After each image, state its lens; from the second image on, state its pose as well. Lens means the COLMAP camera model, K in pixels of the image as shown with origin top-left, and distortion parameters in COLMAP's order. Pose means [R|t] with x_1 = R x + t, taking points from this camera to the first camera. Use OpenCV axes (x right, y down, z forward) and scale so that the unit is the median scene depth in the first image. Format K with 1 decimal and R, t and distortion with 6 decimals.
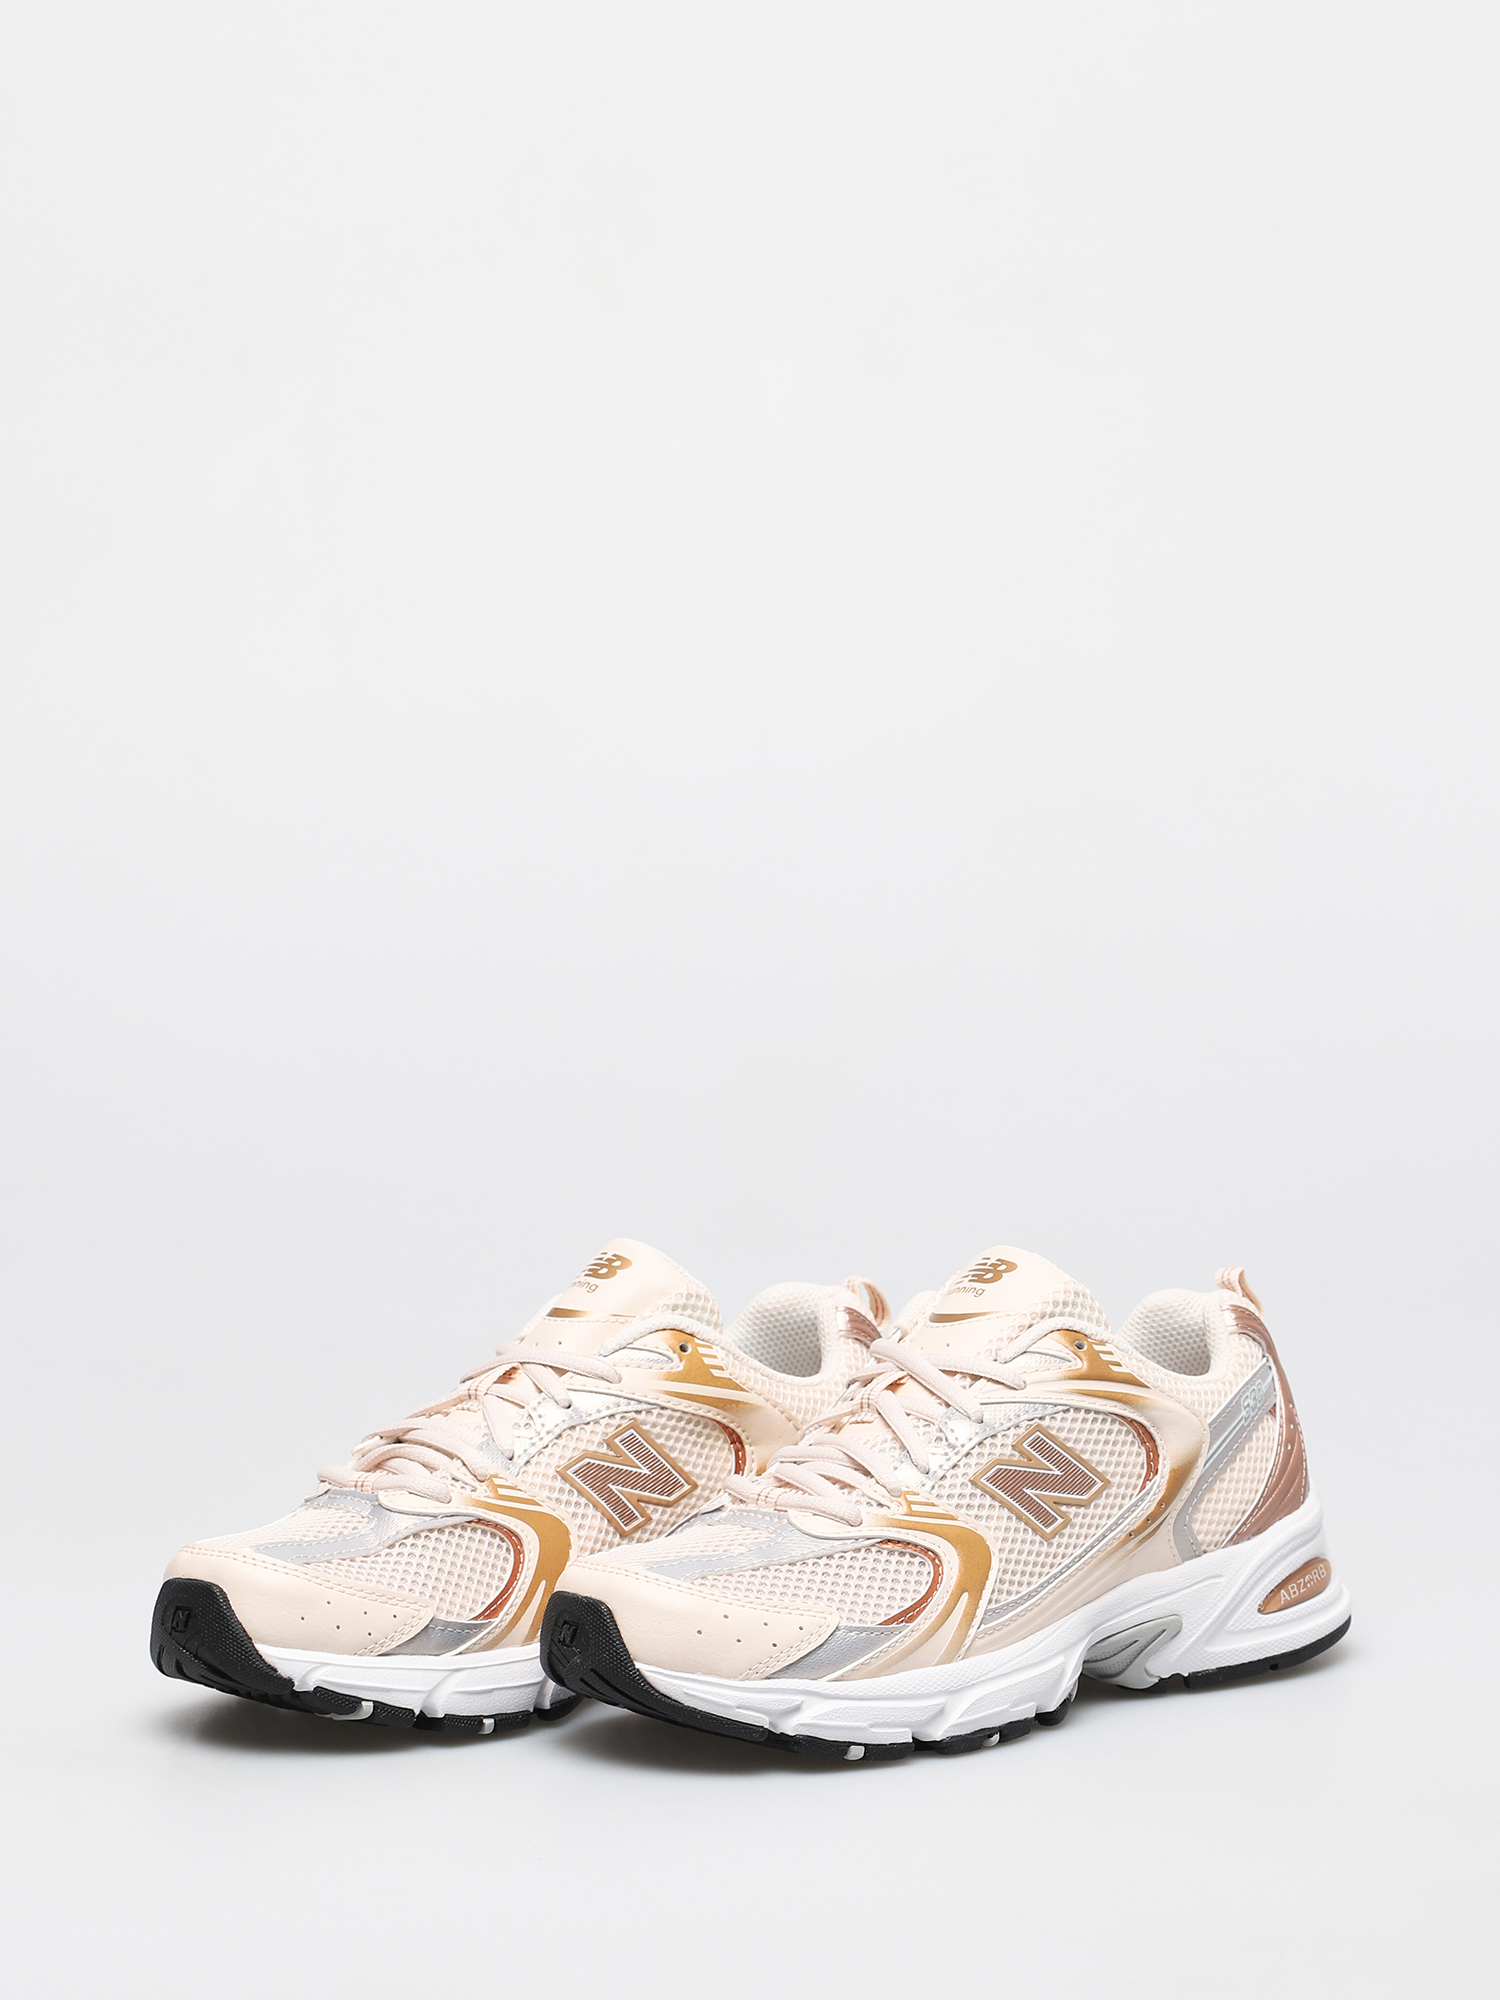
lens RADIAL K [[6447.9, 0, 750.0], [0, 6447.9, 1000.0], [0, 0, 1]] dist [-0.166195, -1.305813]
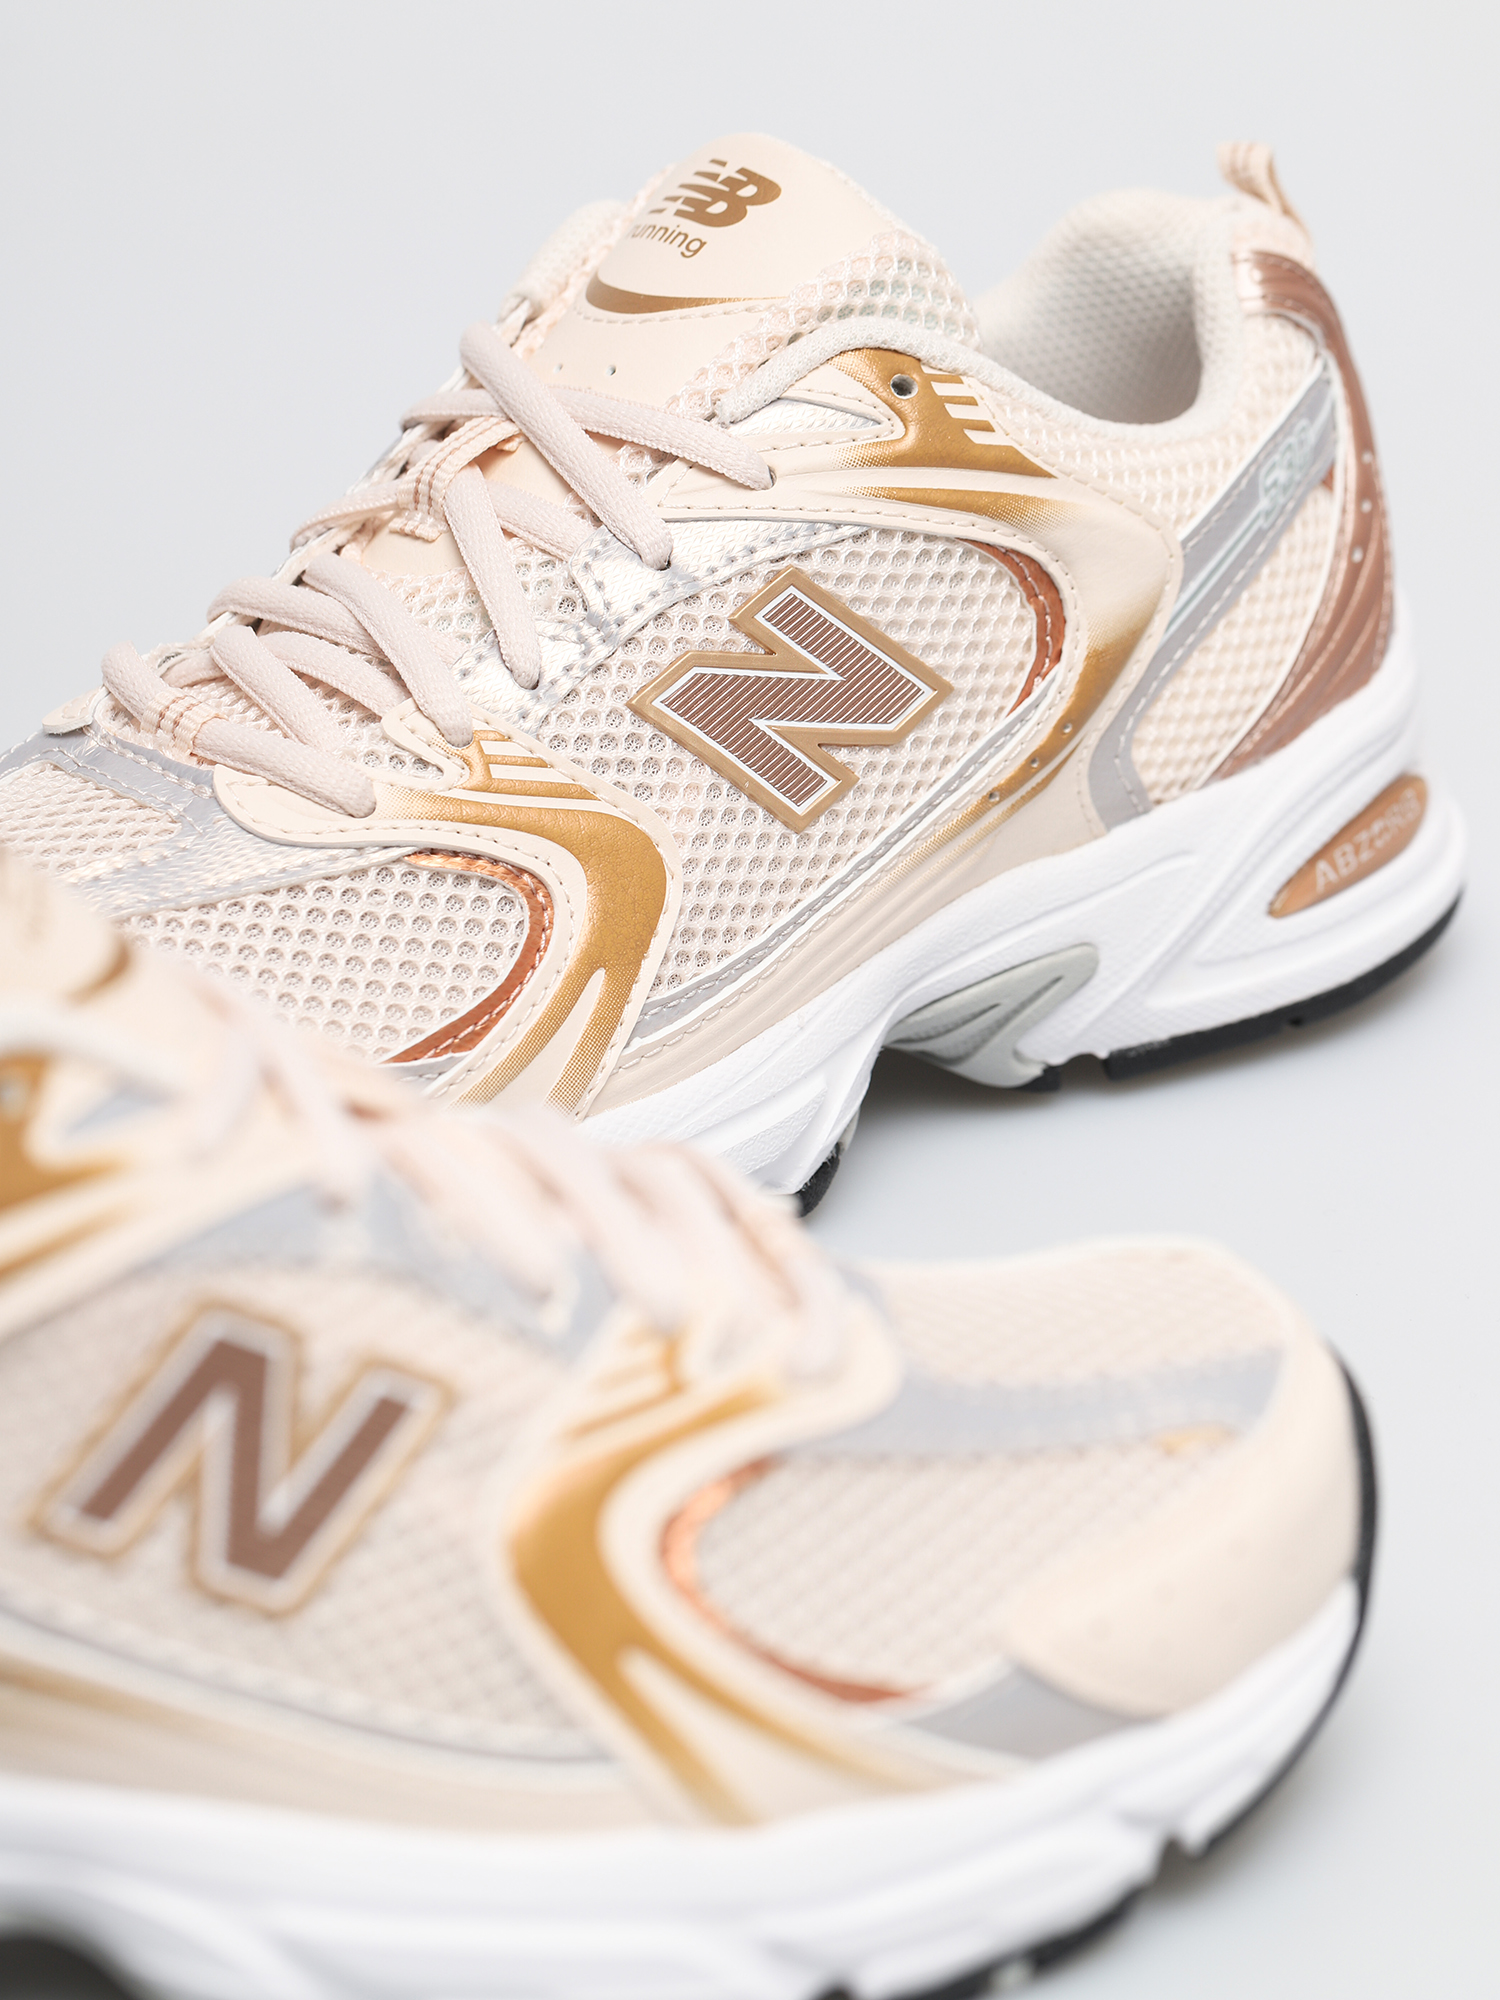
lens RADIAL K [[6447.9, 0, 750.0], [0, 6447.9, 1000.0], [0, 0, 1]] dist [-0.166195, -1.305813]
pose [[0.998541, 0.050814, -0.018260, 0.051165], [-0.042993, 0.952827, 0.300455, -0.041111], [0.032666, -0.299232, 0.953621, 0.556331]]
